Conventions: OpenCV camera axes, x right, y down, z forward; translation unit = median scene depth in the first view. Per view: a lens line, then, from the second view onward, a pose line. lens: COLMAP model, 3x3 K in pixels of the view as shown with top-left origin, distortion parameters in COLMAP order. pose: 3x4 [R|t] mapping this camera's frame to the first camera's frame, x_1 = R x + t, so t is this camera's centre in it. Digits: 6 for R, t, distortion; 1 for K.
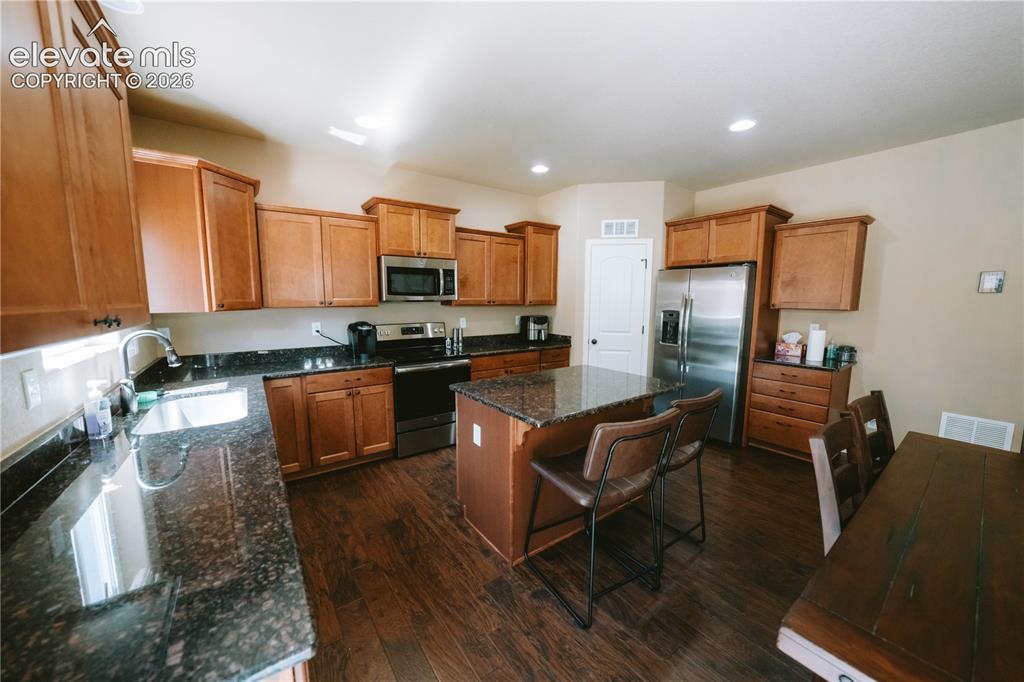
lens RADIAL K [[355.2, 0, 509.0], [0, 355.2, 340.6], [0, 0, 1]] dist [-0.008864, 0.001853]
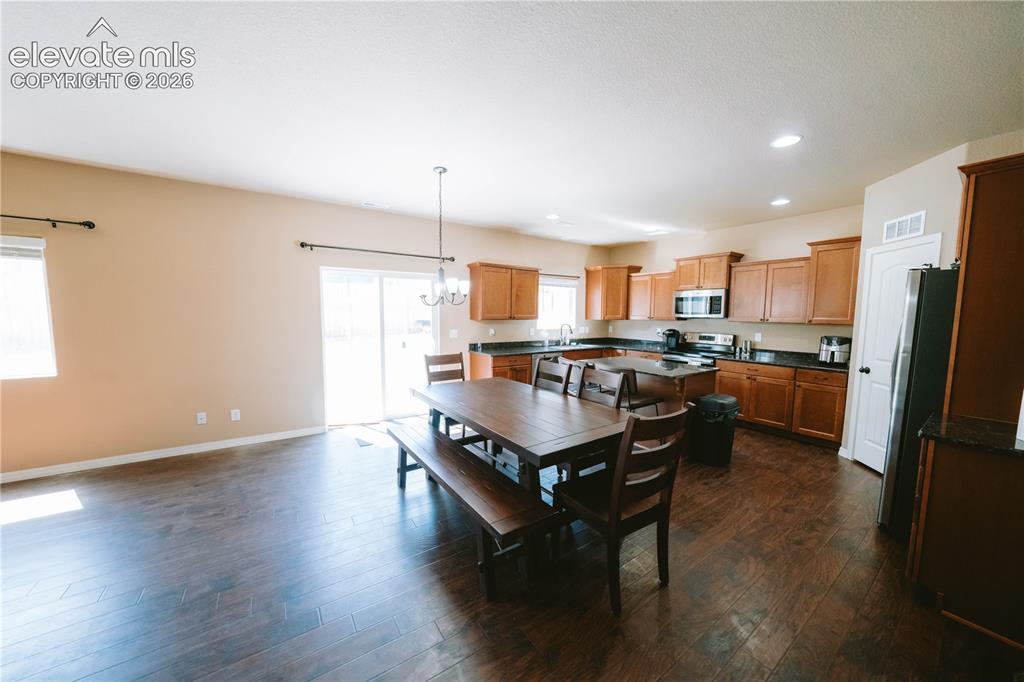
lens RADIAL K [[355.2, 0, 516.2], [0, 355.2, 343.3], [0, 0, 1]] dist [-0.008864, 0.001853]
pose [[-0.006610, 0.081699, -0.996635, 1.098182], [-0.131018, 0.987995, 0.081860, -0.020823], [0.991358, 0.131118, 0.004173, 0.195420]]
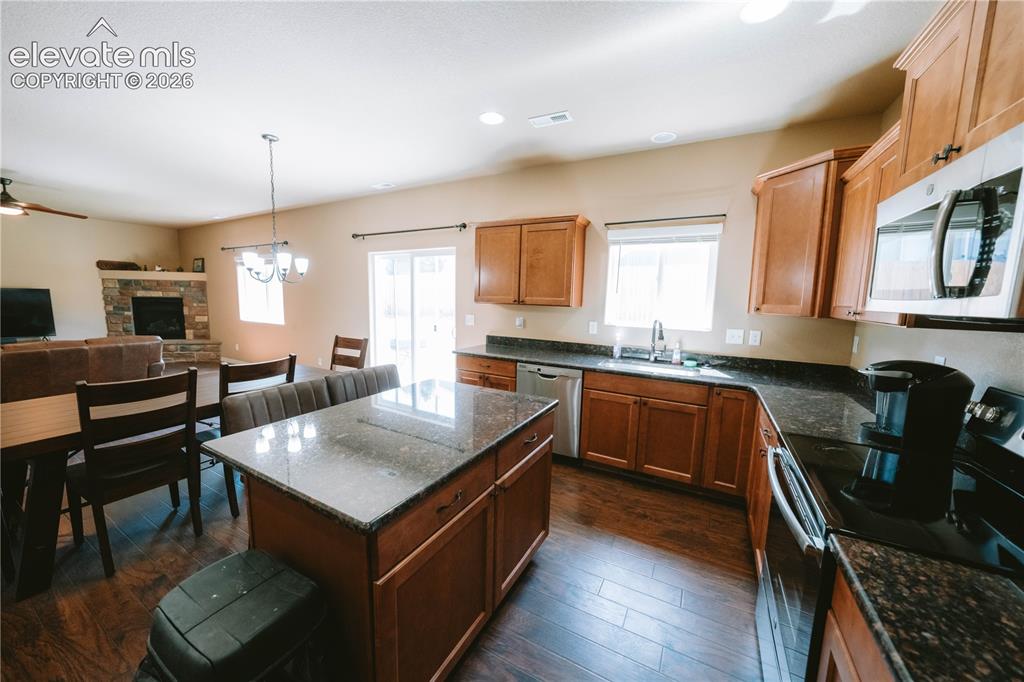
lens RADIAL K [[355.2, 0, 501.8], [0, 355.2, 338.9], [0, 0, 1]] dist [-0.008864, 0.001853]
pose [[-0.893856, 0.027935, -0.447484, 0.186394], [-0.082156, 0.970954, 0.224721, -0.106035], [0.440764, 0.237631, -0.865597, 0.916434]]
